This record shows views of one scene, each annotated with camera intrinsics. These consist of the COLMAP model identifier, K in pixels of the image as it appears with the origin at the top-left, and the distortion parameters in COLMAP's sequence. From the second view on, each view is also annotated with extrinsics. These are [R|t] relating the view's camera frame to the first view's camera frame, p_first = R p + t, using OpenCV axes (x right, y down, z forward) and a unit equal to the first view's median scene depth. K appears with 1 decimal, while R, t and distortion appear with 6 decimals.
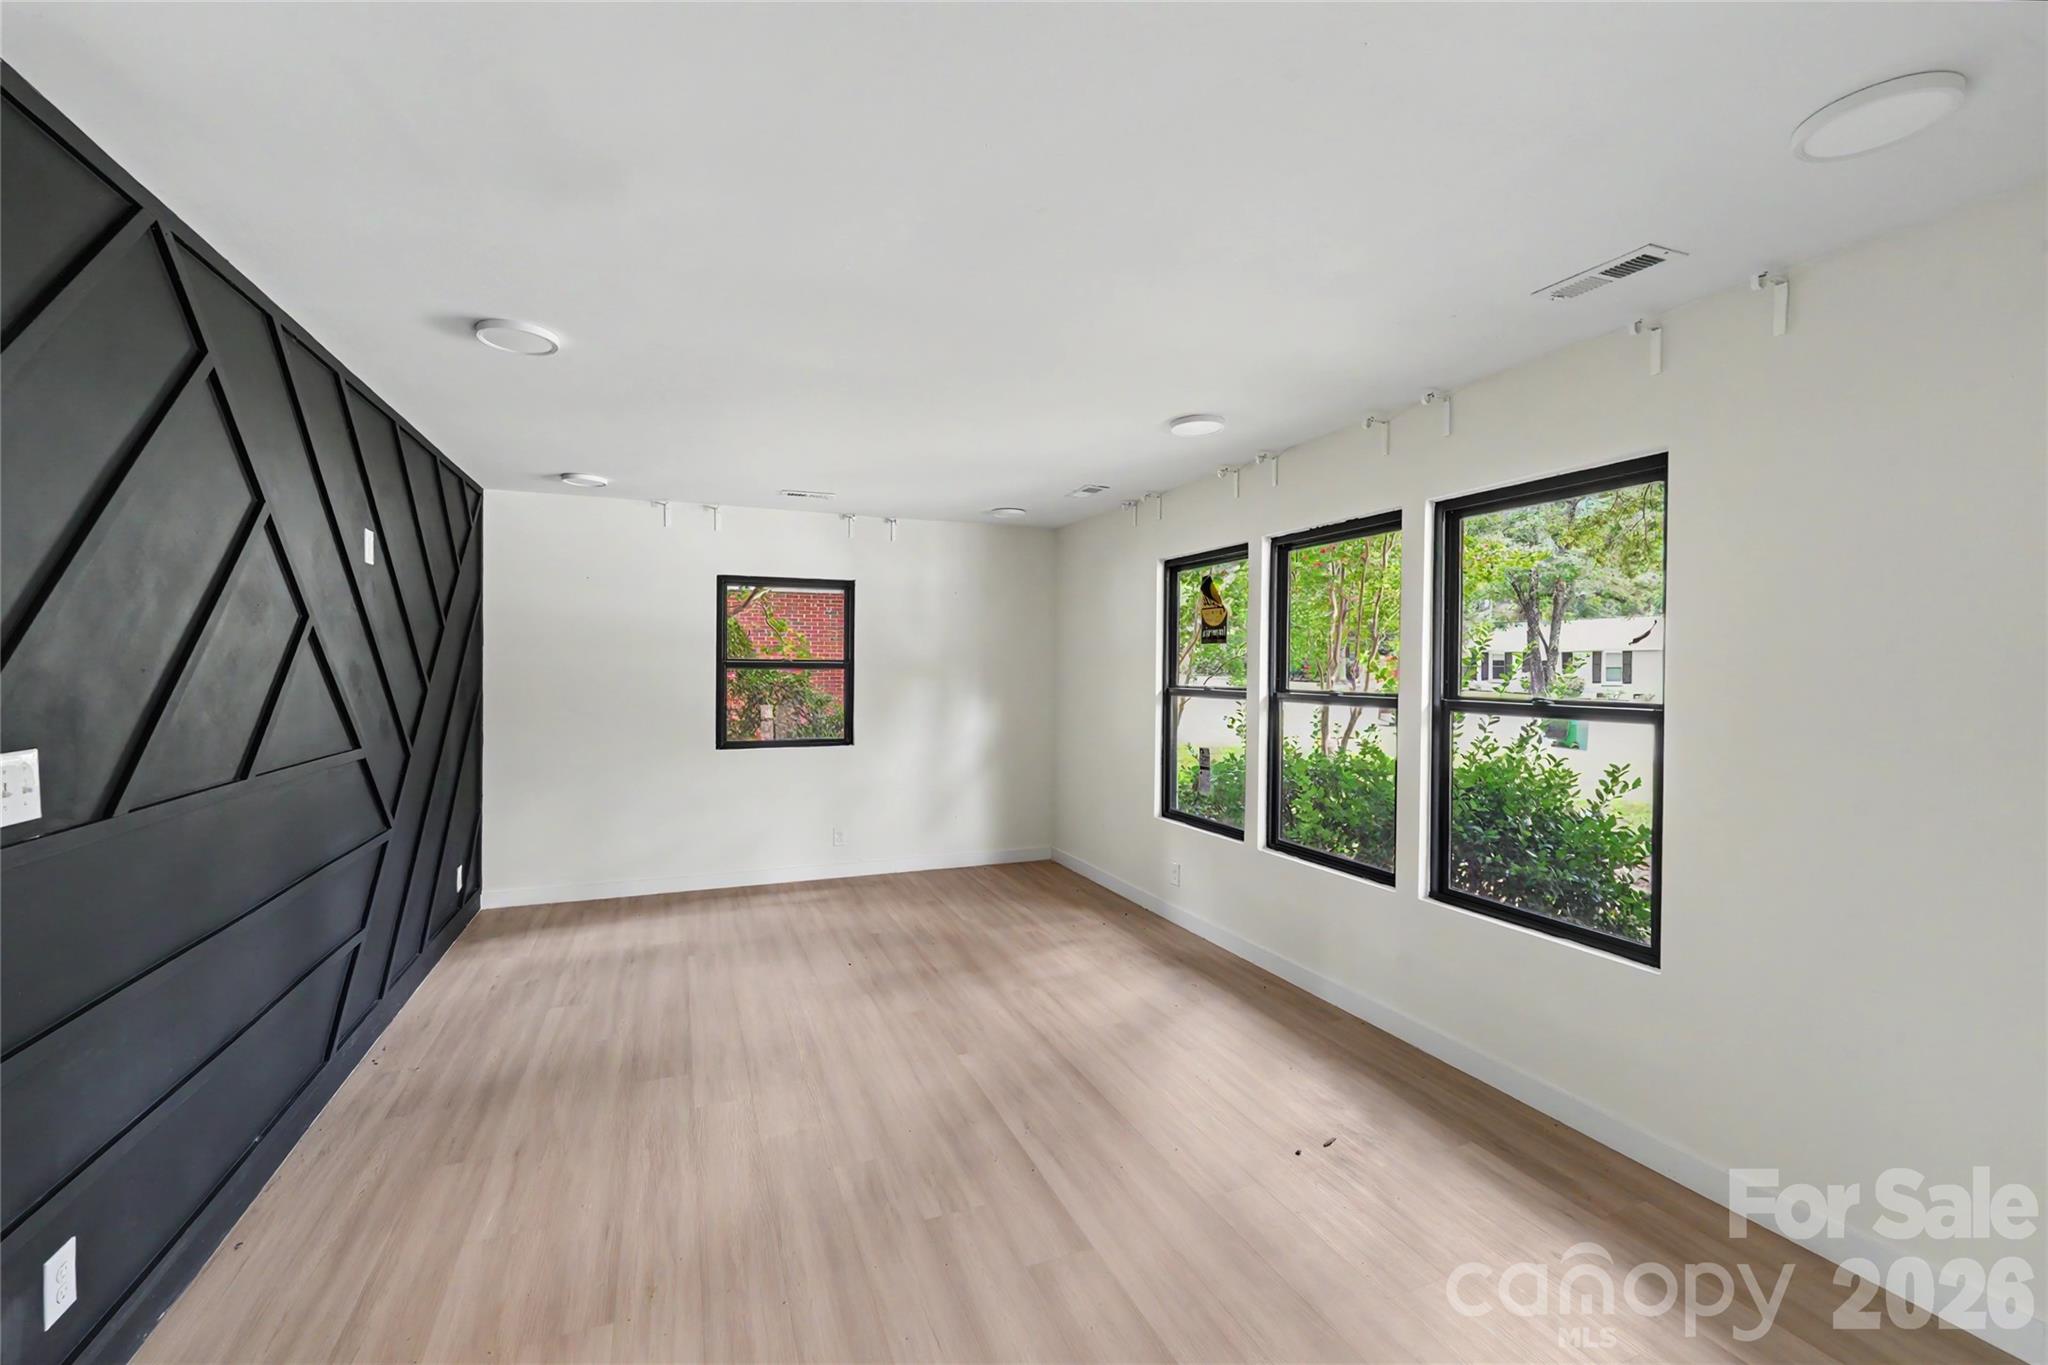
lens RADIAL K [[844.7, 0, 1020.9], [0, 844.7, 669.4], [0, 0, 1]] dist [0.000263, -0.000529]
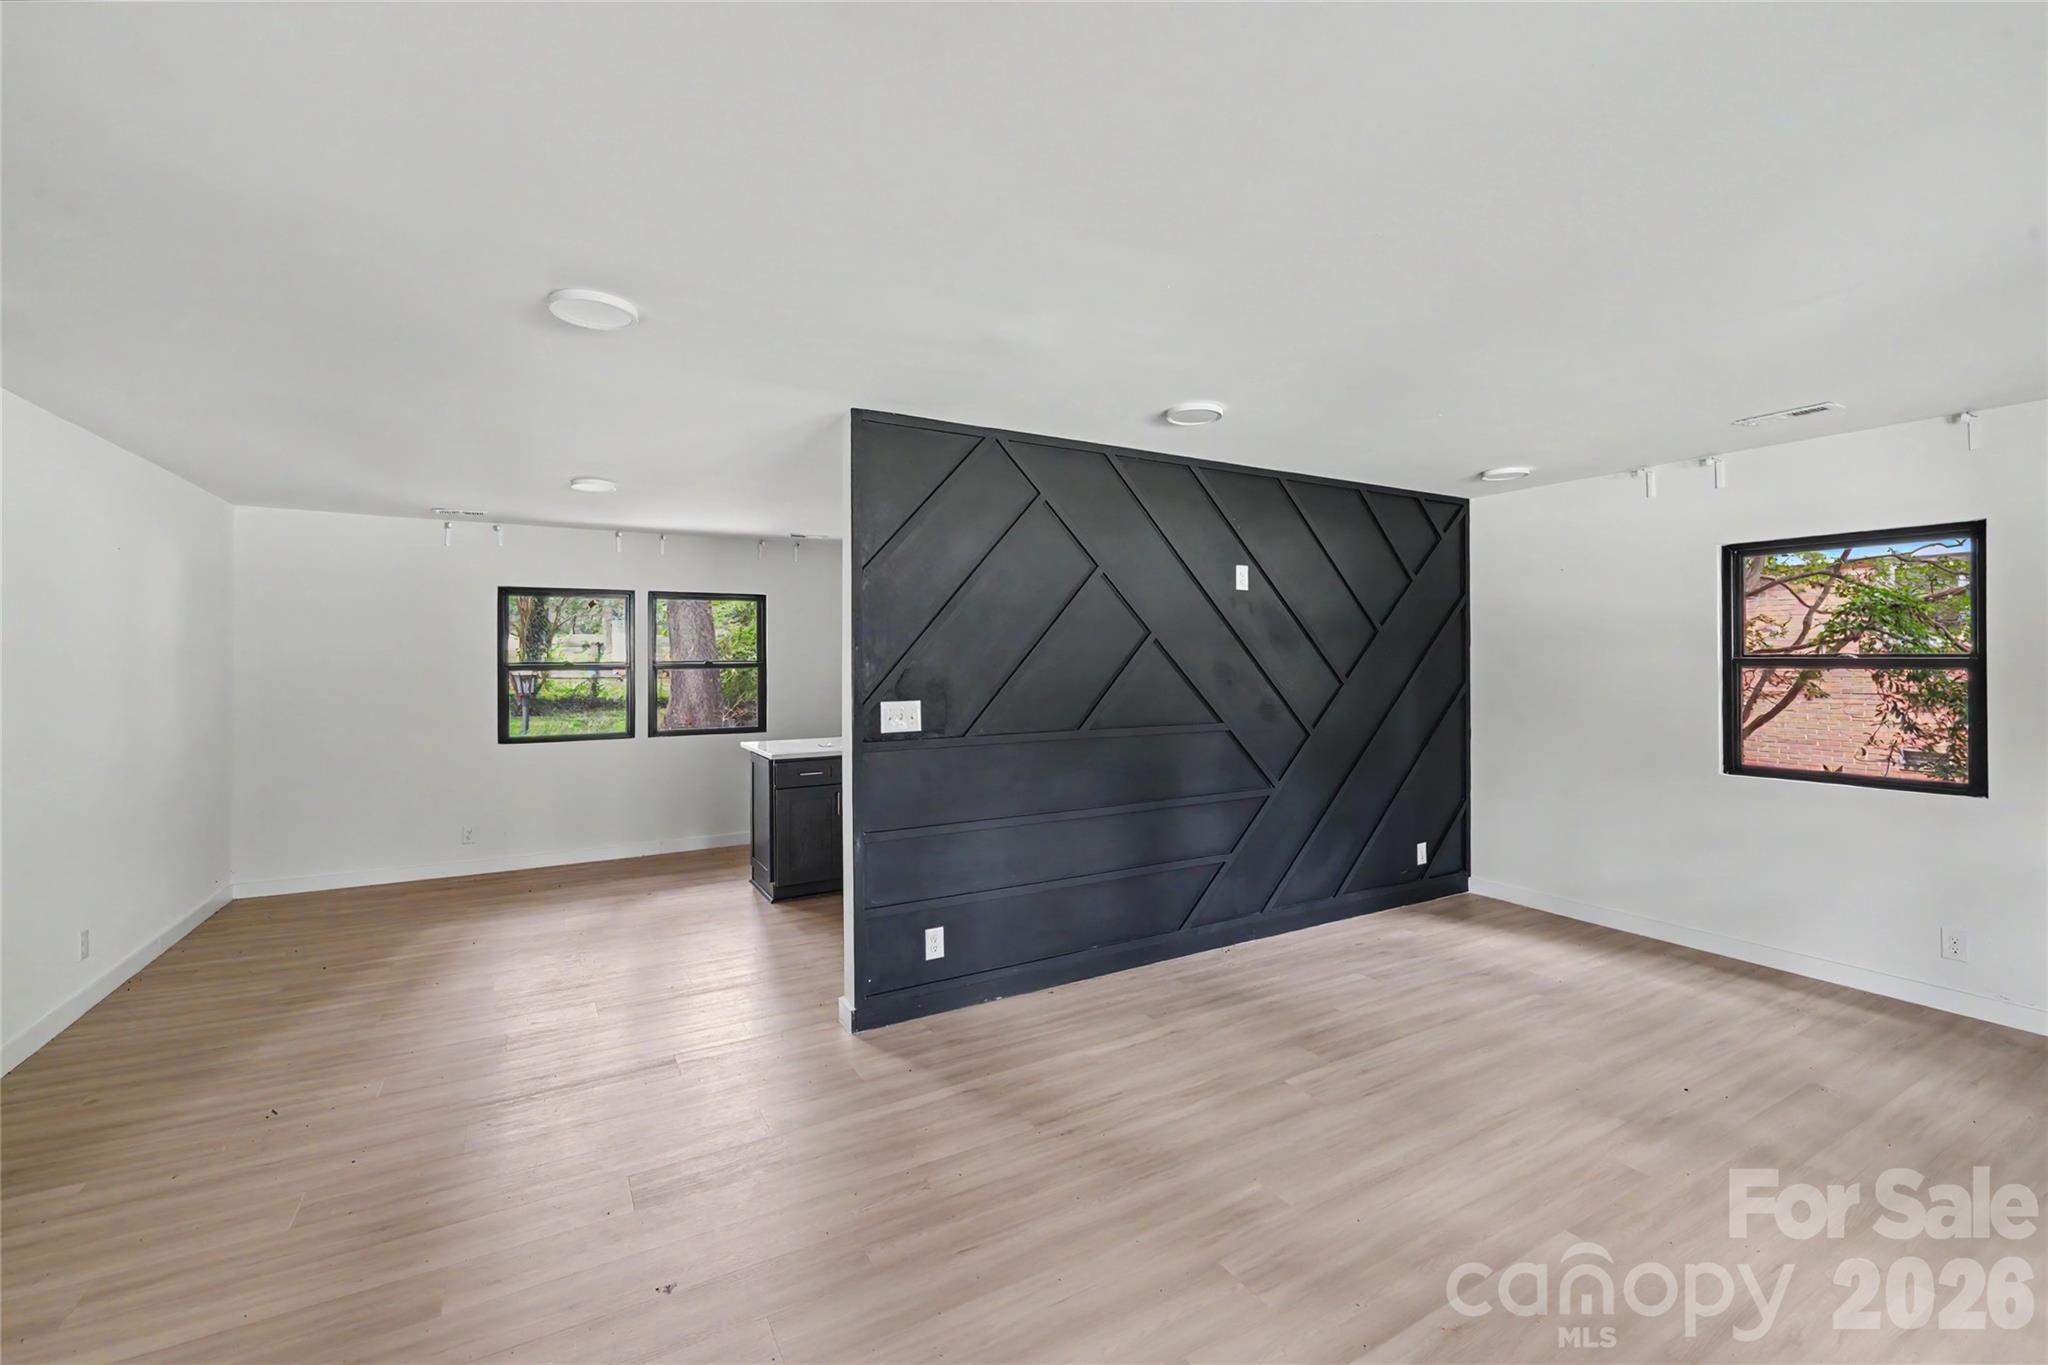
lens RADIAL K [[844.7, 0, 1020.9], [0, 844.7, 669.4], [0, 0, 1]] dist [0.000263, -0.000529]
pose [[0.138091, 0.006375, -0.990399, 0.464526], [-0.004756, 0.999972, 0.005773, -0.001622], [0.990408, 0.003913, 0.138117, 0.396033]]
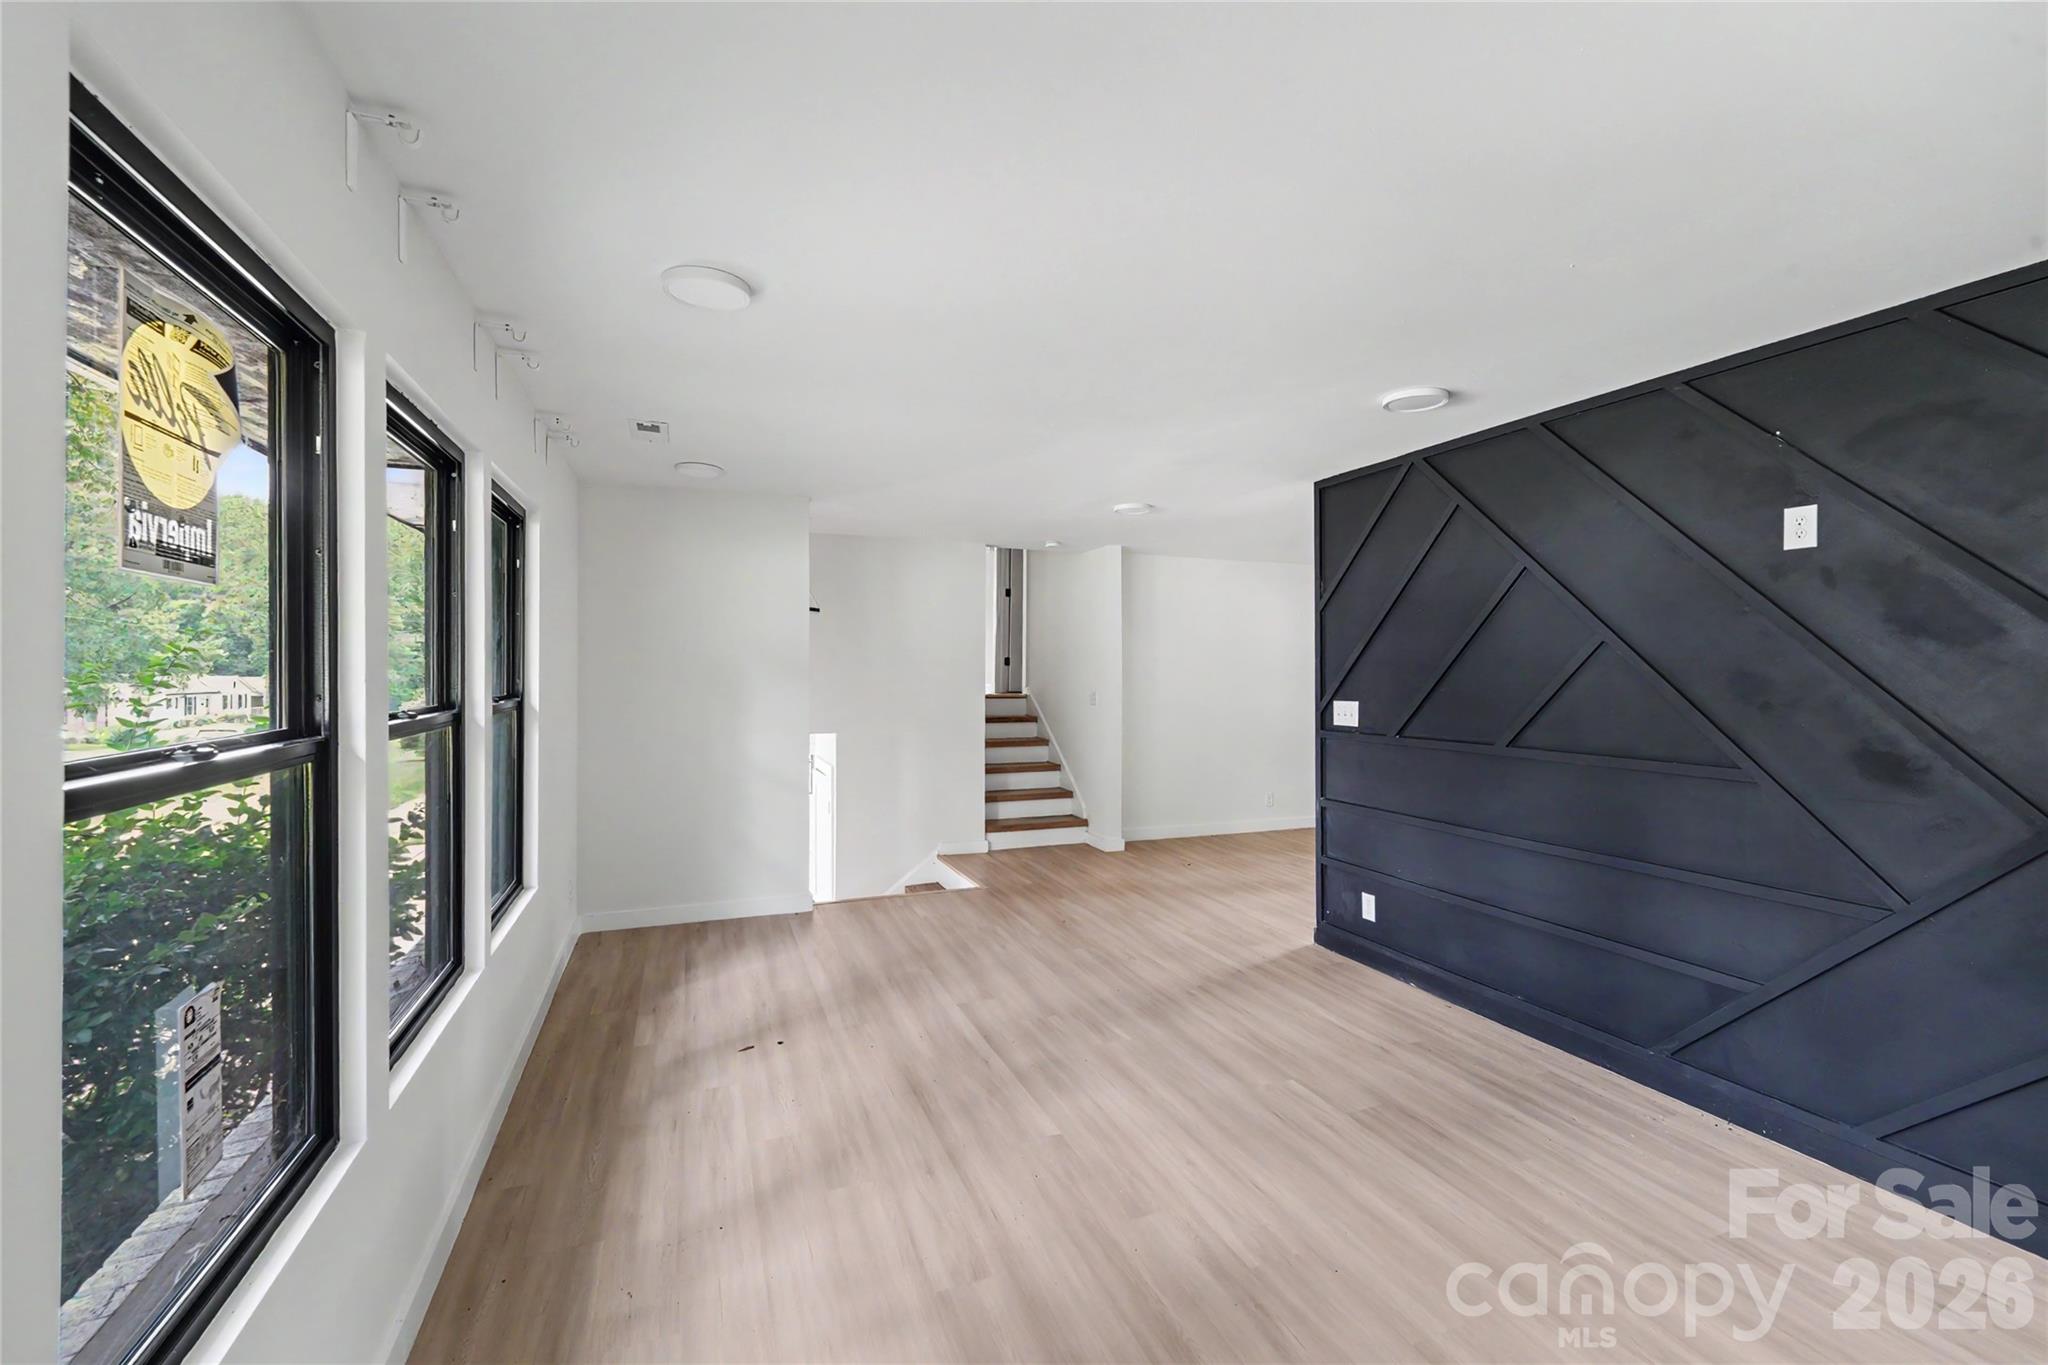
lens RADIAL K [[844.7, 0, 1020.9], [0, 844.7, 669.4], [0, 0, 1]] dist [0.000263, -0.000529]
pose [[-0.999928, -0.006183, 0.010275, -0.034987], [-0.006154, 0.999977, 0.002840, -0.005780], [-0.010292, 0.002776, -0.999943, 1.573842]]
